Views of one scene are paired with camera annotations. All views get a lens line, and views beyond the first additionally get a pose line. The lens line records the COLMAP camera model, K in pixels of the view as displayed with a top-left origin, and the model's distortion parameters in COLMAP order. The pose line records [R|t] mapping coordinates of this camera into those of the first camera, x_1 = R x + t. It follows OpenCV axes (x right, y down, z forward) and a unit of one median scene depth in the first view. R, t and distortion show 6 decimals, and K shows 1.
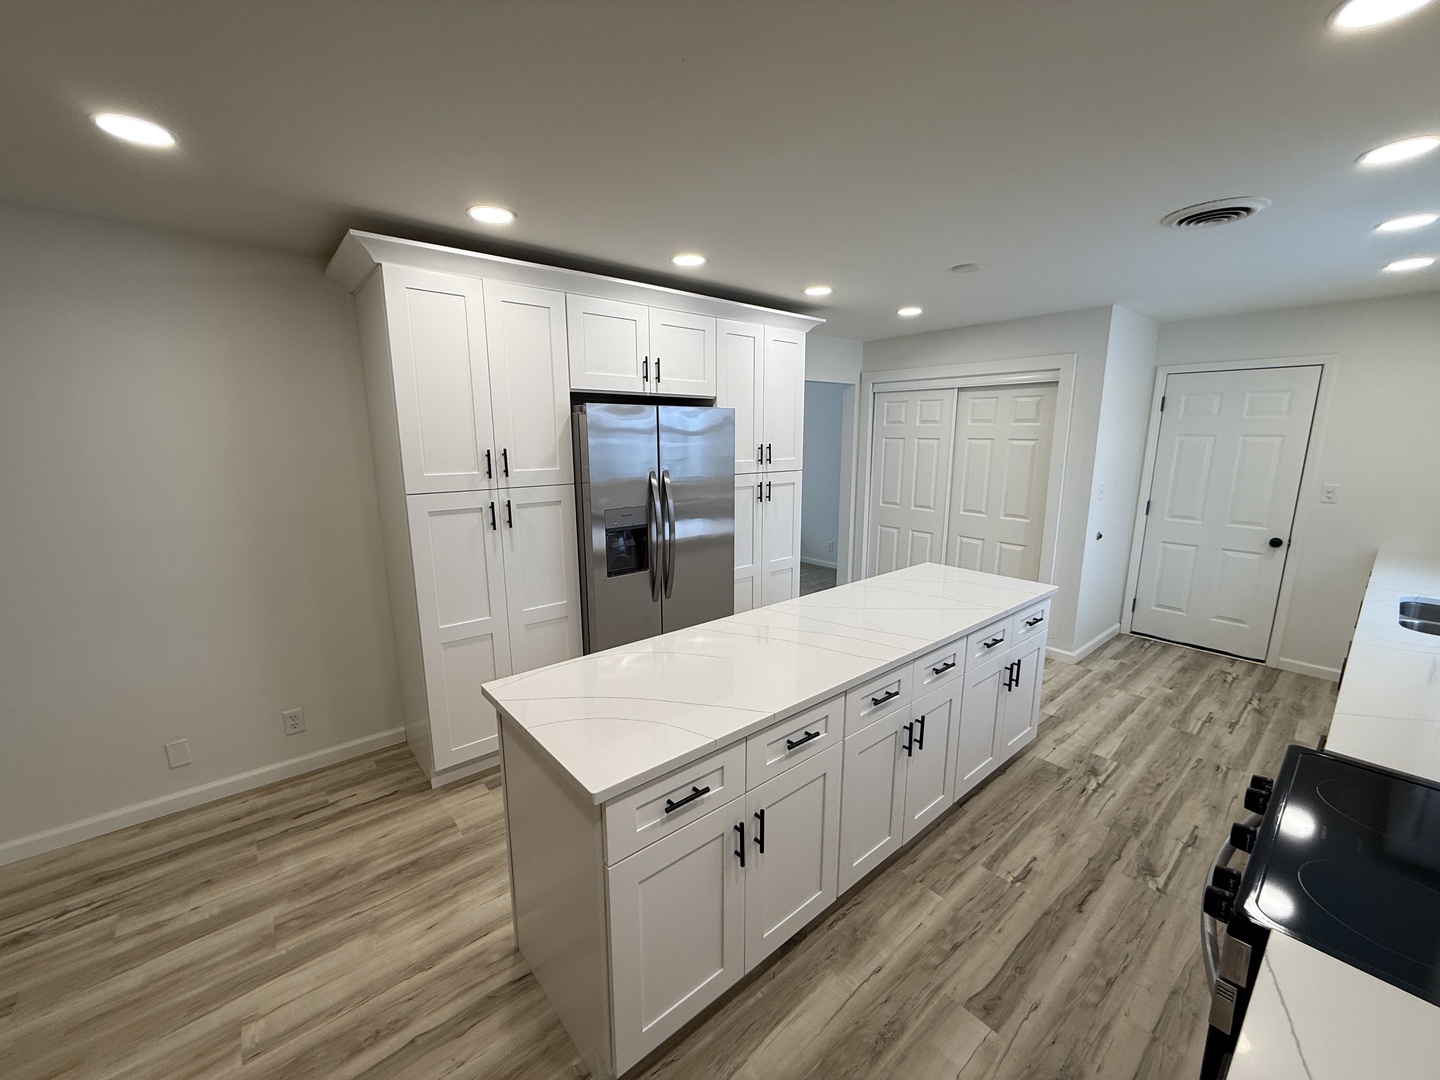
lens RADIAL K [[570.5, 0, 720.0], [0, 570.5, 540.0], [0, 0, 1]] dist [-0.002089, 0.000274]
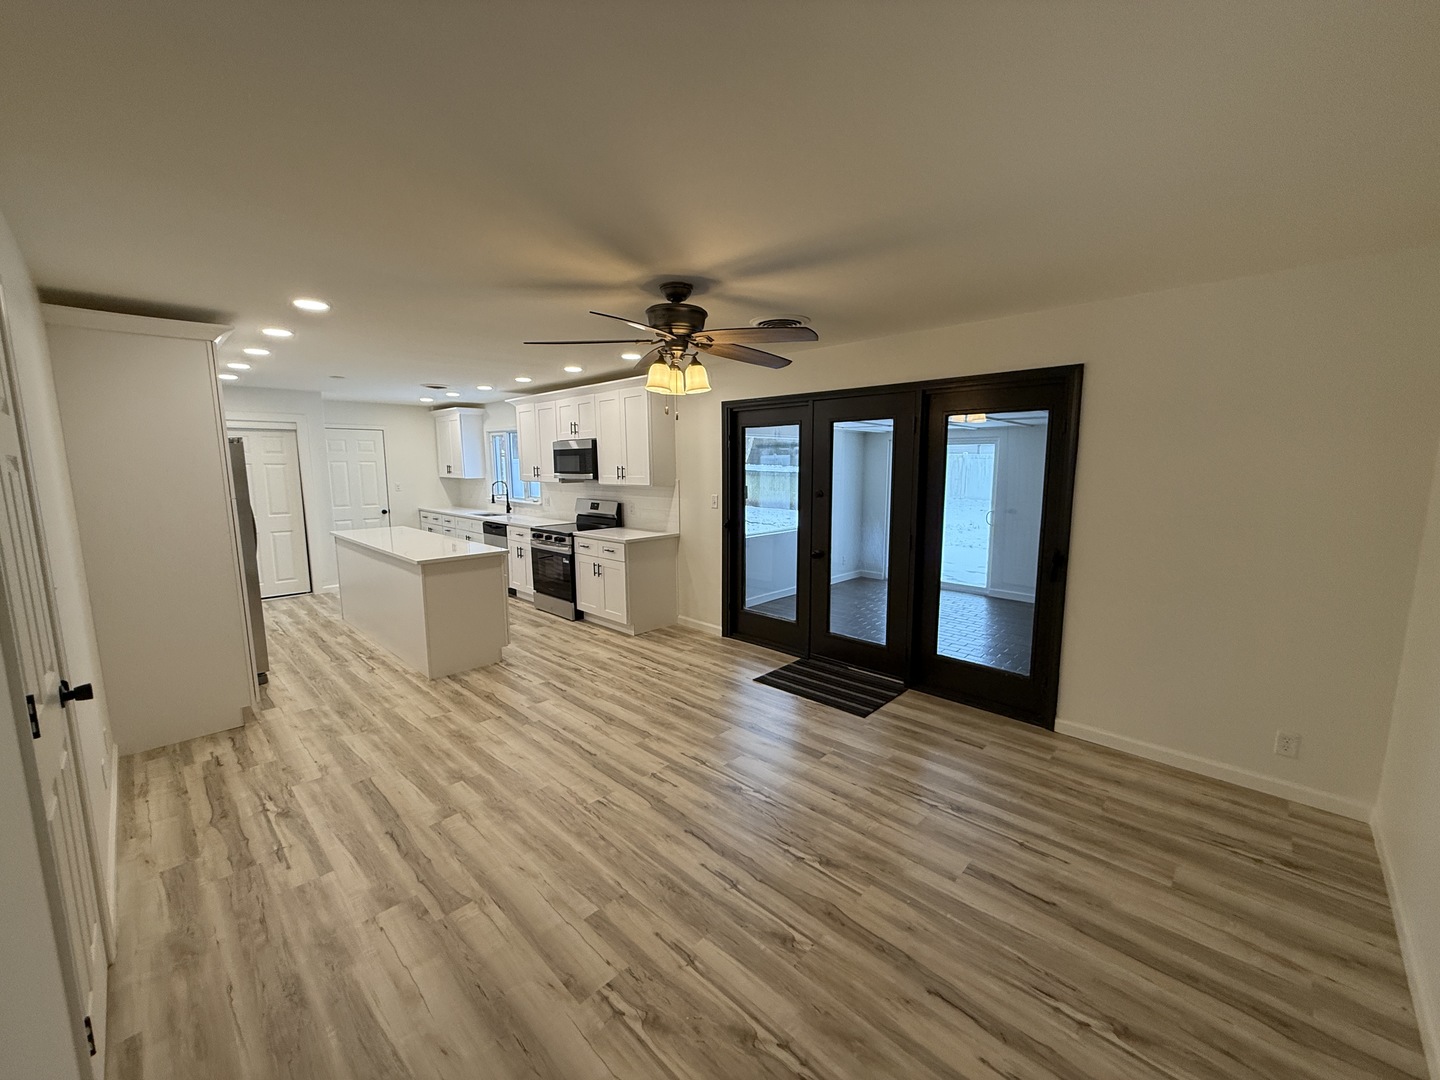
lens RADIAL K [[570.5, 0, 720.0], [0, 570.5, 540.0], [0, 0, 1]] dist [-0.002089, 0.000274]
pose [[-0.096588, -0.135581, 0.986047, -1.880662], [0.187174, 0.970530, 0.151782, 0.029959], [-0.977567, 0.199223, -0.068364, -0.058724]]
